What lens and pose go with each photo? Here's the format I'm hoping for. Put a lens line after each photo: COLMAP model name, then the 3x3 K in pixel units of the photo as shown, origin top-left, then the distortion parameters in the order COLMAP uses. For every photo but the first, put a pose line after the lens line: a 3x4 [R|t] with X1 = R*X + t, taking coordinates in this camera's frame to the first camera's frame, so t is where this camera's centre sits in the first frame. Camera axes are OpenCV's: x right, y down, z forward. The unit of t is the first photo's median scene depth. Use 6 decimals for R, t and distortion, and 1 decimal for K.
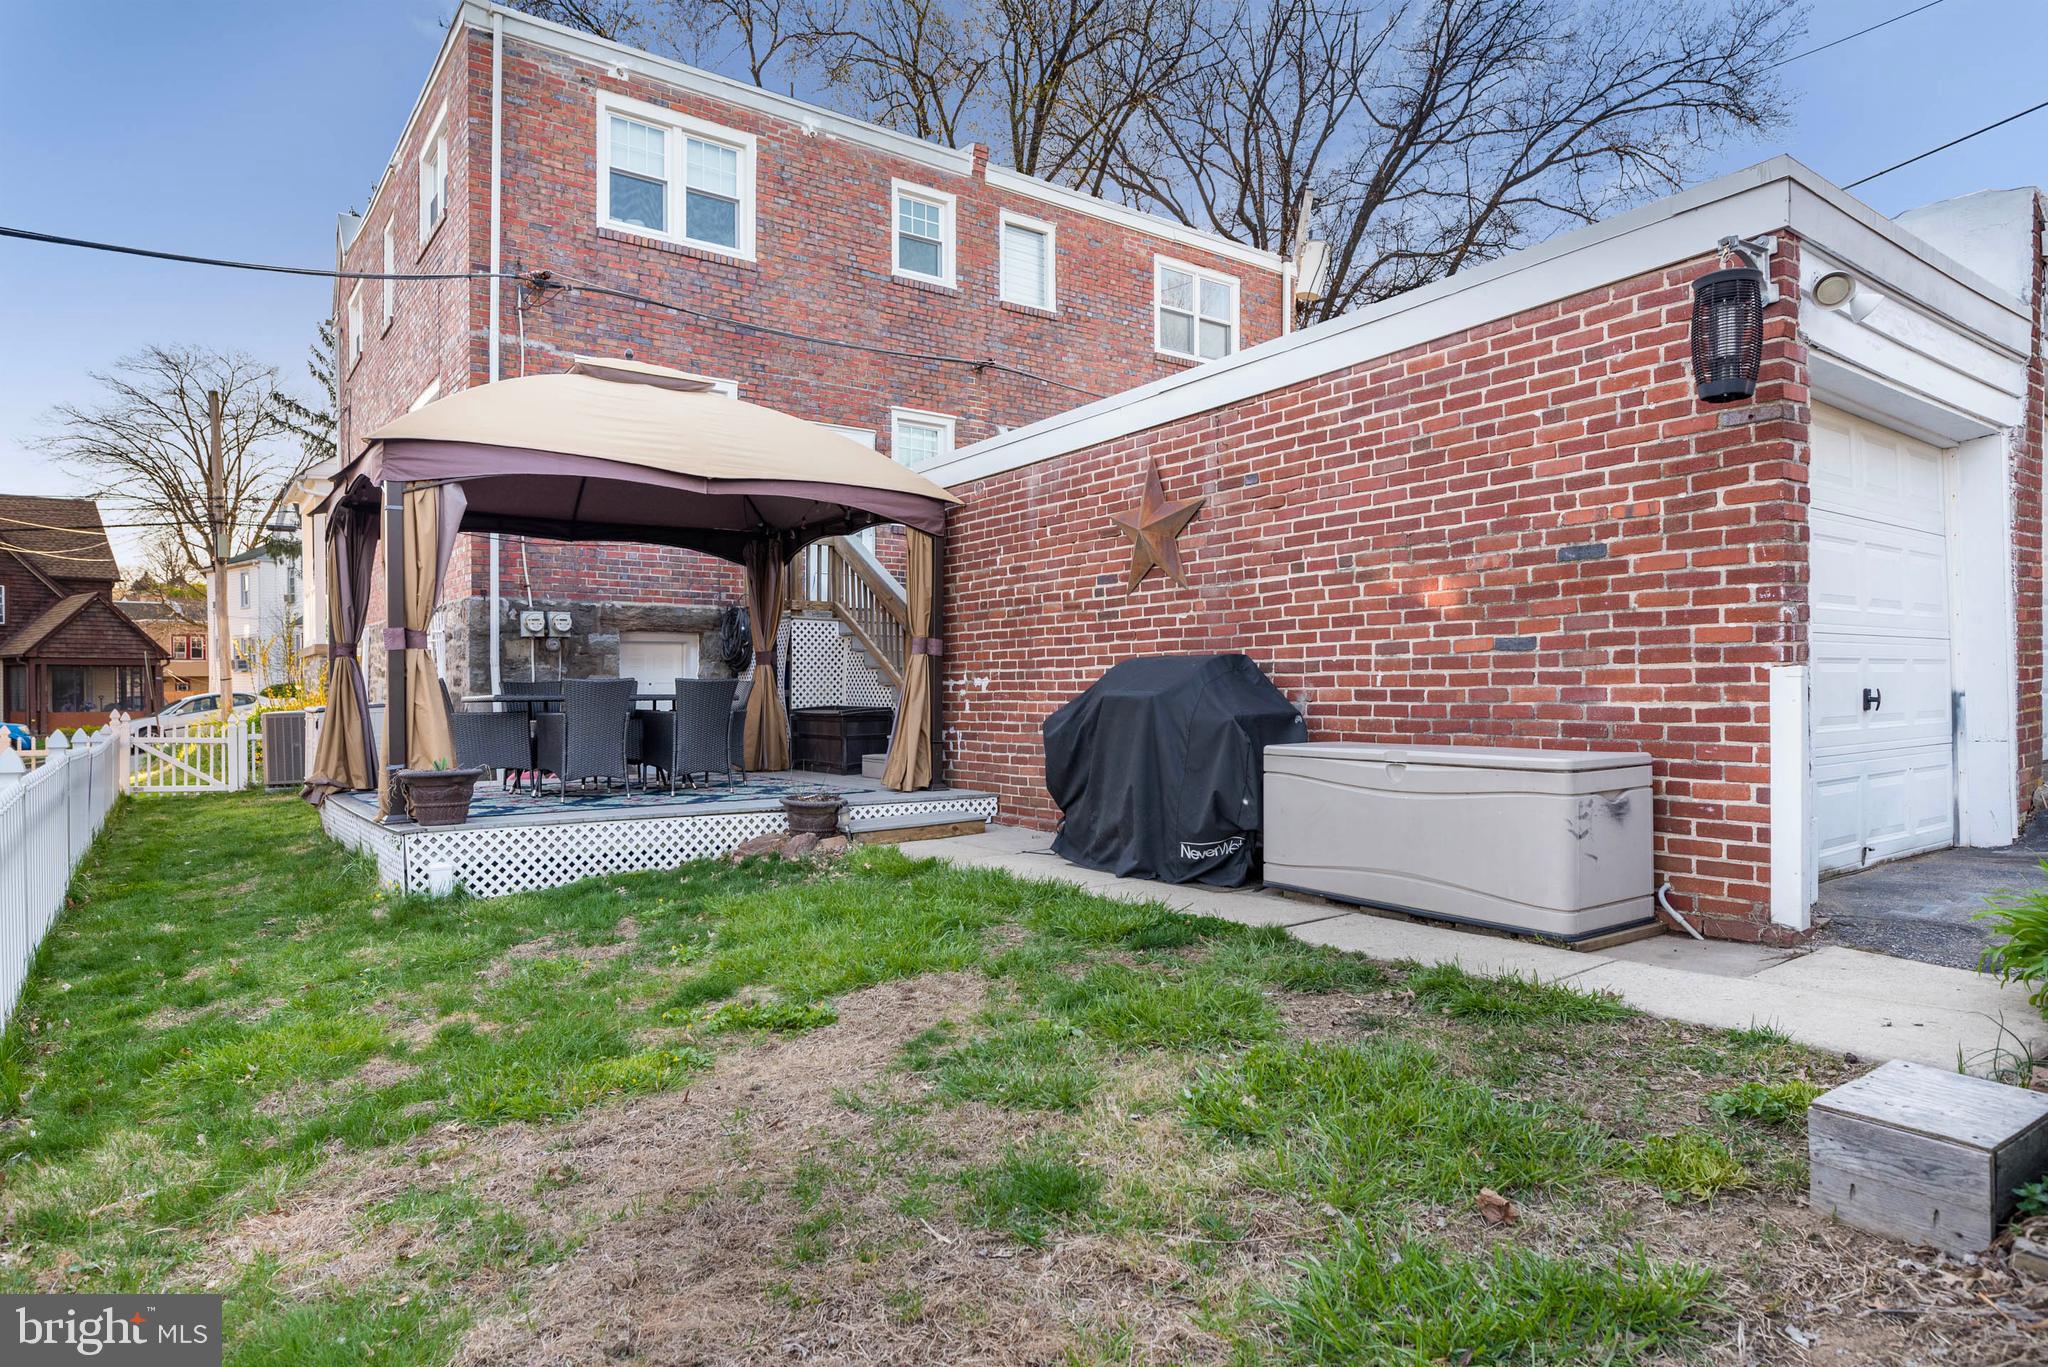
lens RADIAL K [[1165.1, 0, 1017.5], [0, 1165.1, 685.6], [0, 0, 1]] dist [-0.000349, 0.000131]
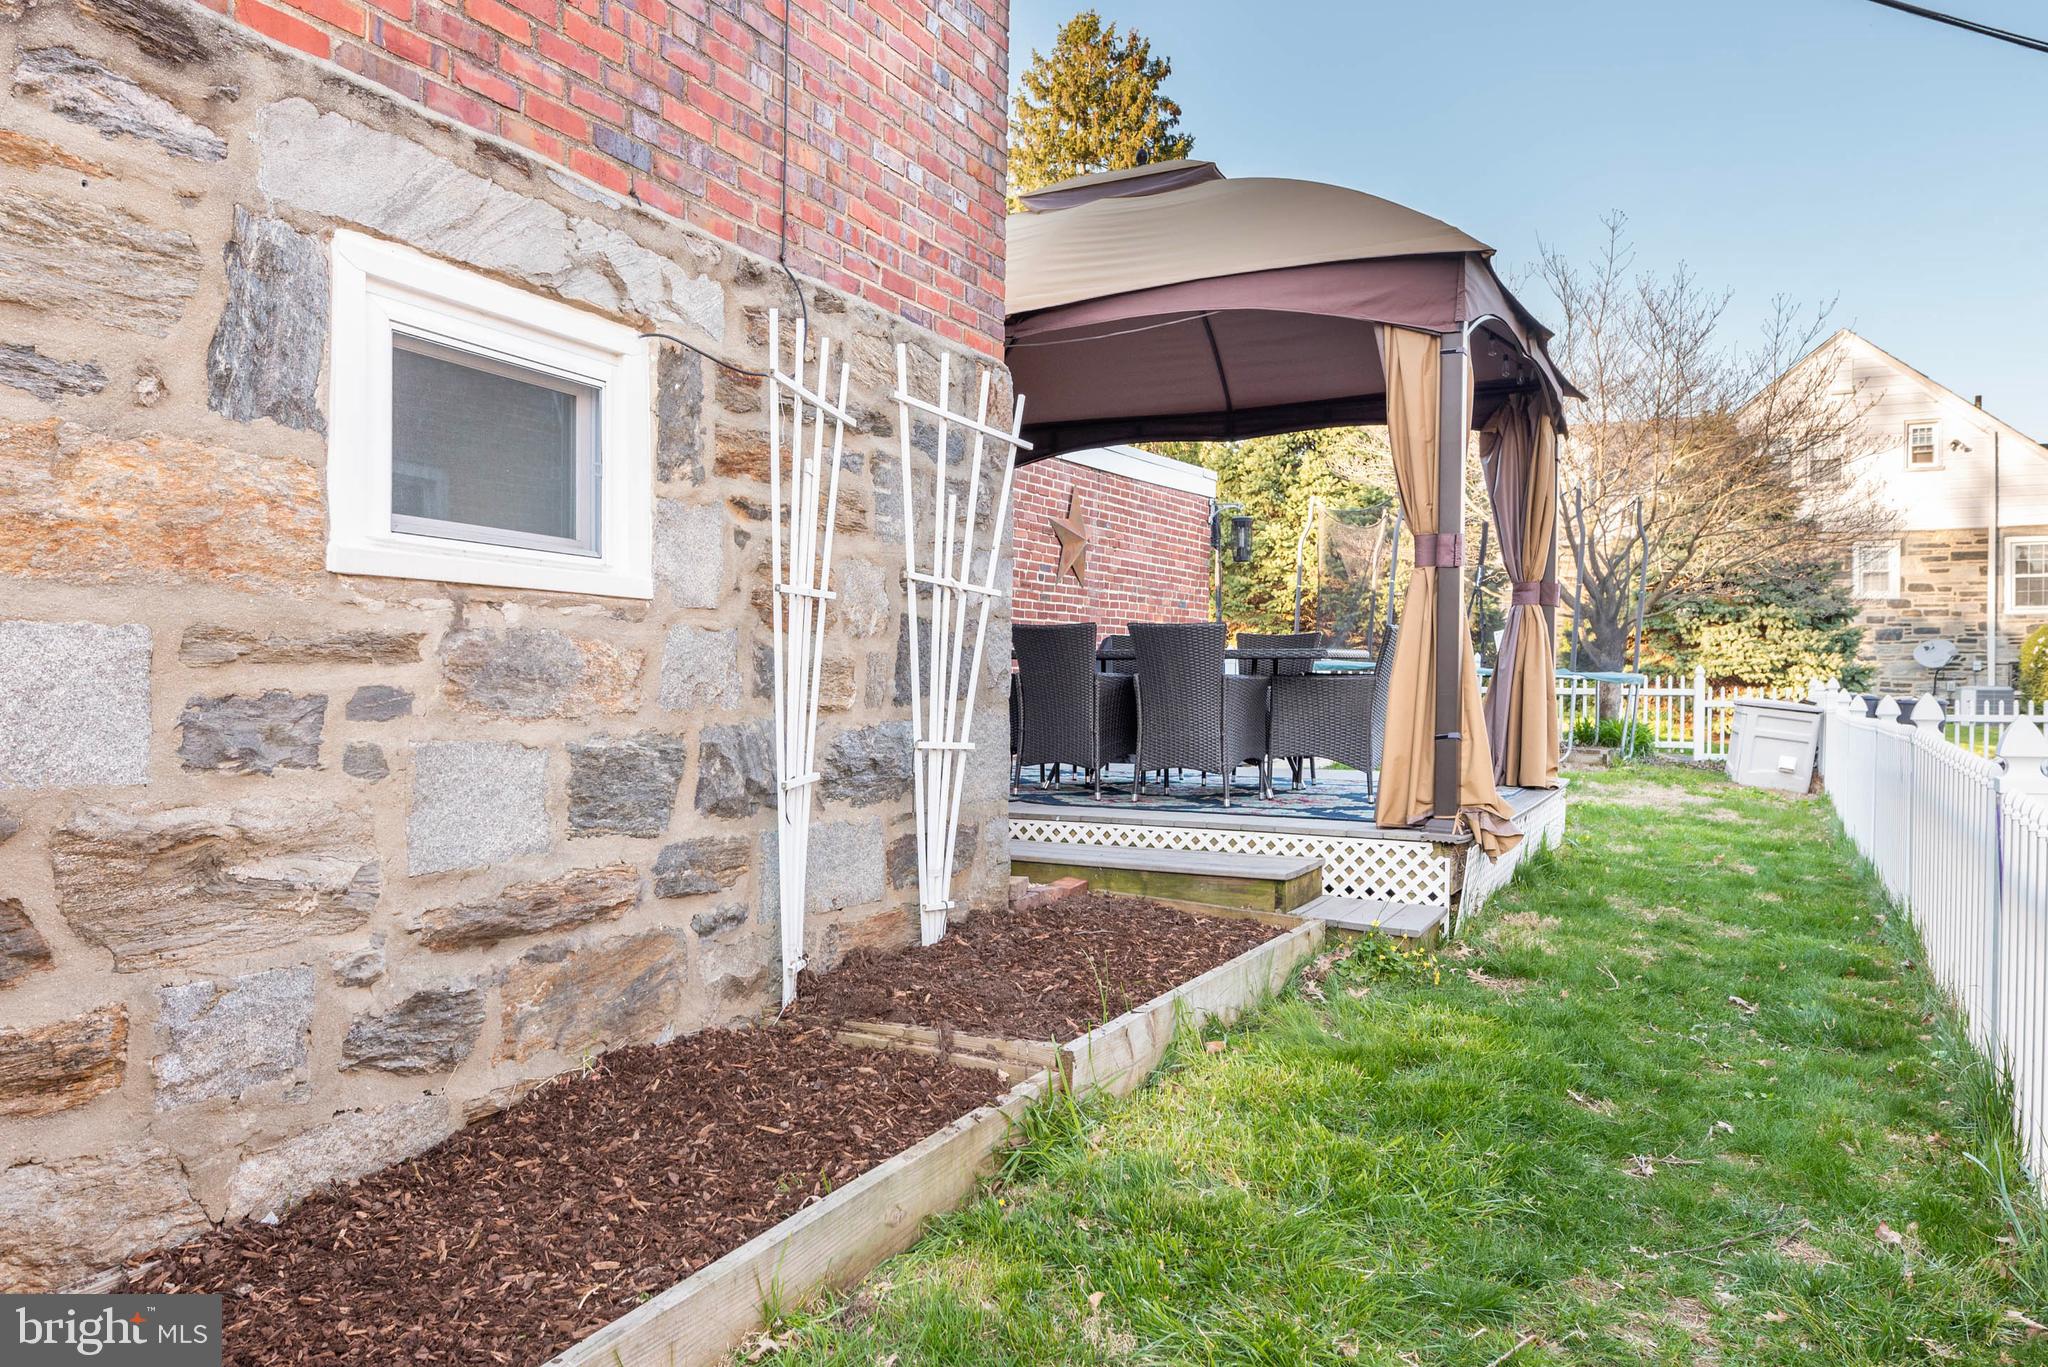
lens RADIAL K [[1483.9, 0, 870.7], [0, 1483.9, 683.3], [0, 0, 1]] dist [0.003980, -0.002369]
pose [[-0.385758, 0.001534, 0.922599, -1.558858], [-0.008689, 0.999948, -0.005296, 0.048168], [-0.922559, -0.010060, -0.385725, 2.135506]]
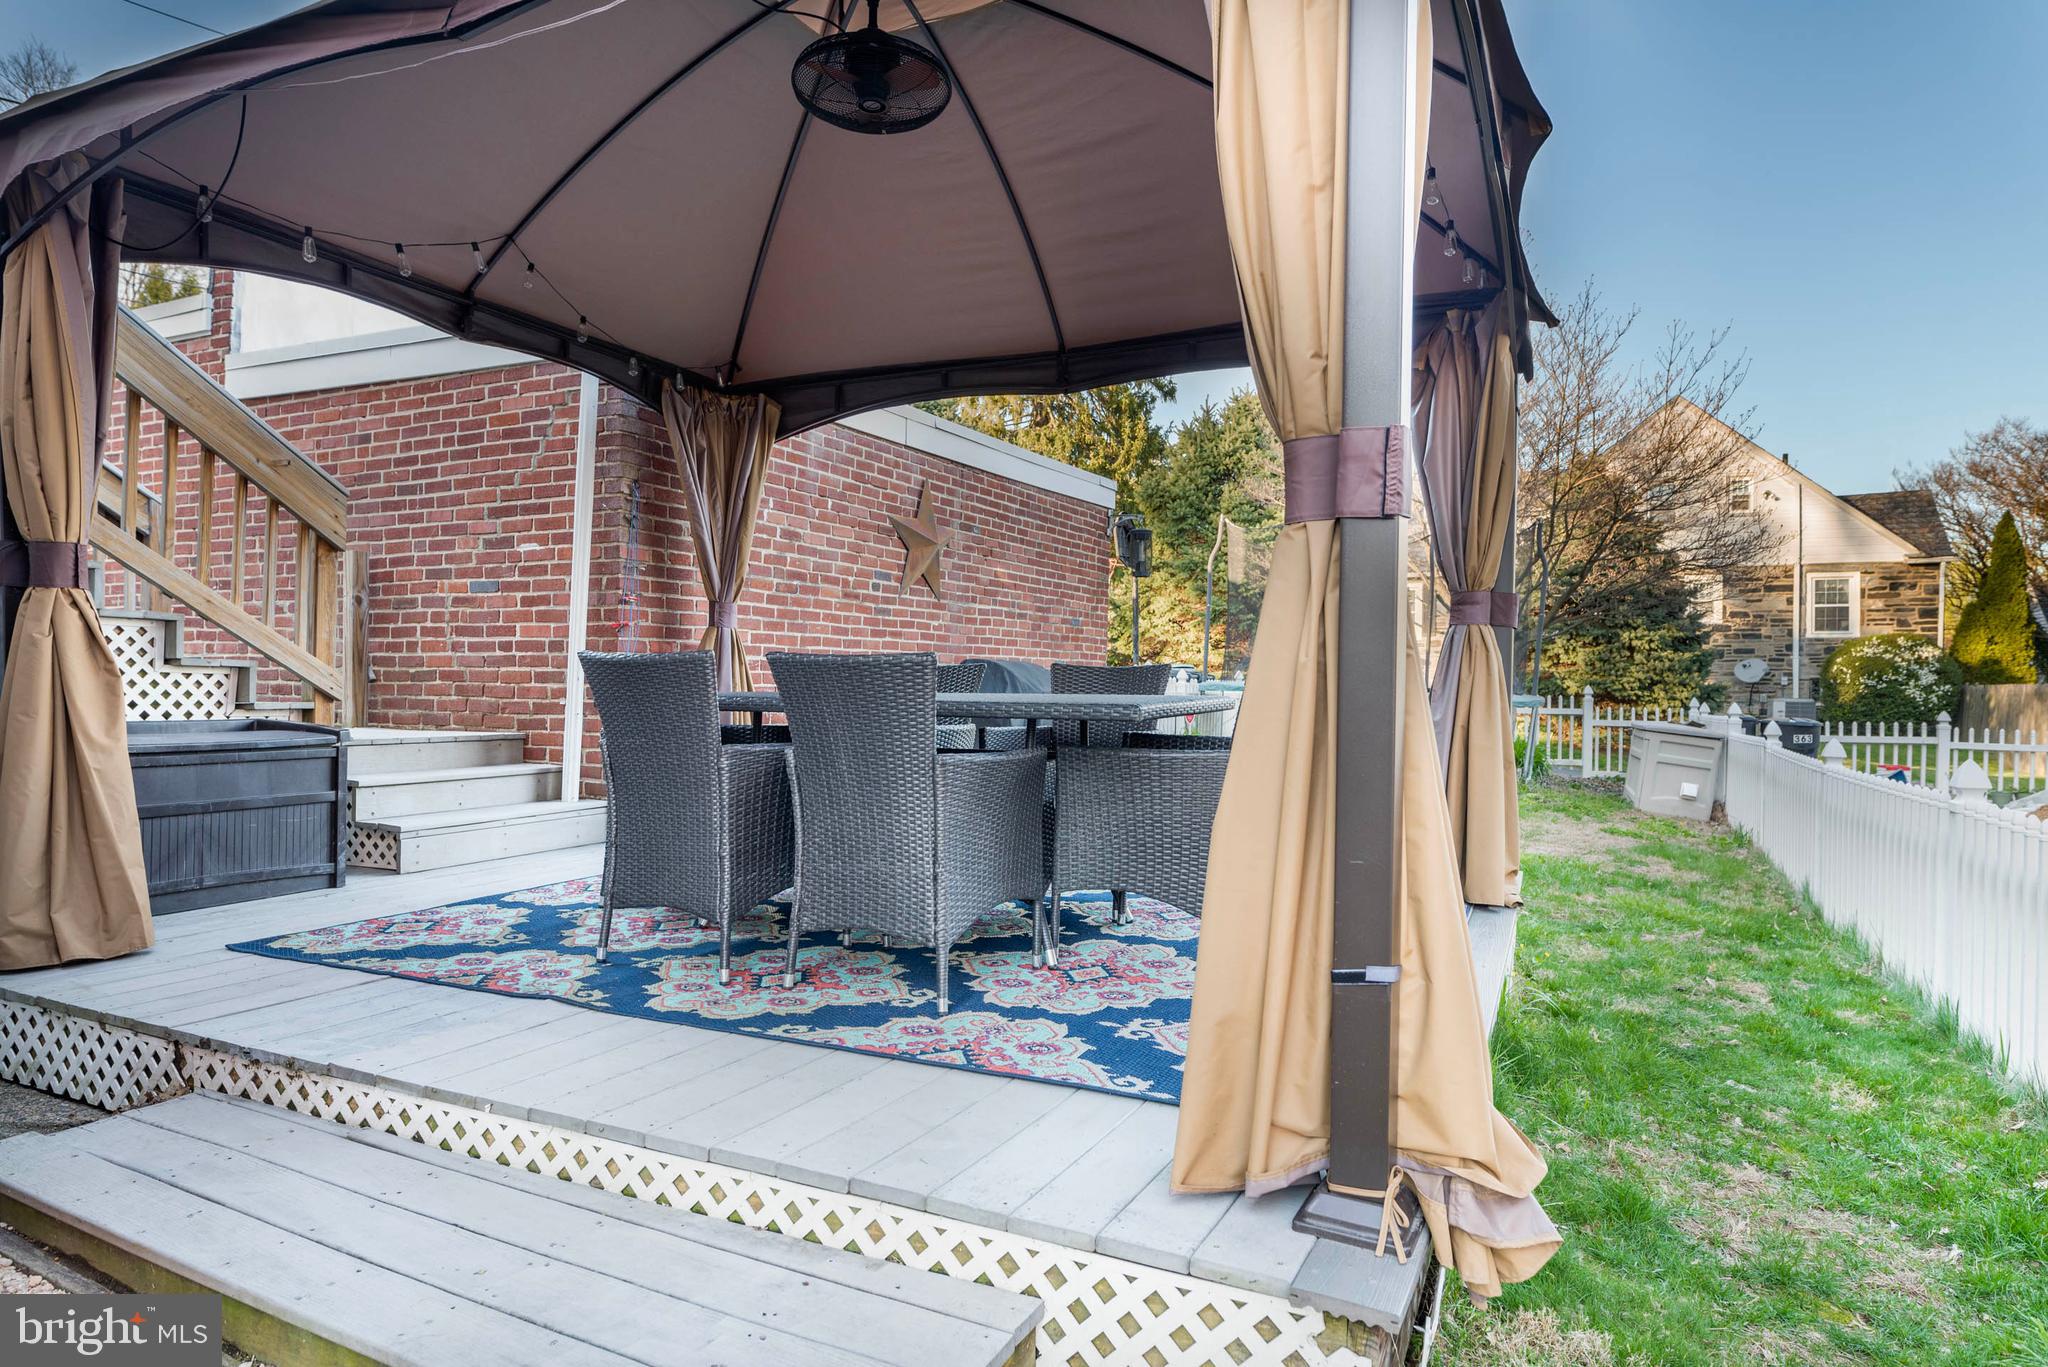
lens RADIAL K [[1165.1, 0, 1017.5], [0, 1165.1, 685.6], [0, 0, 1]] dist [-0.000349, 0.000131]
pose [[-0.468496, -0.001946, 0.883464, -1.051066], [-0.012810, 0.999907, -0.004590, 0.008675], [-0.883373, -0.013468, -0.468477, 1.651394]]
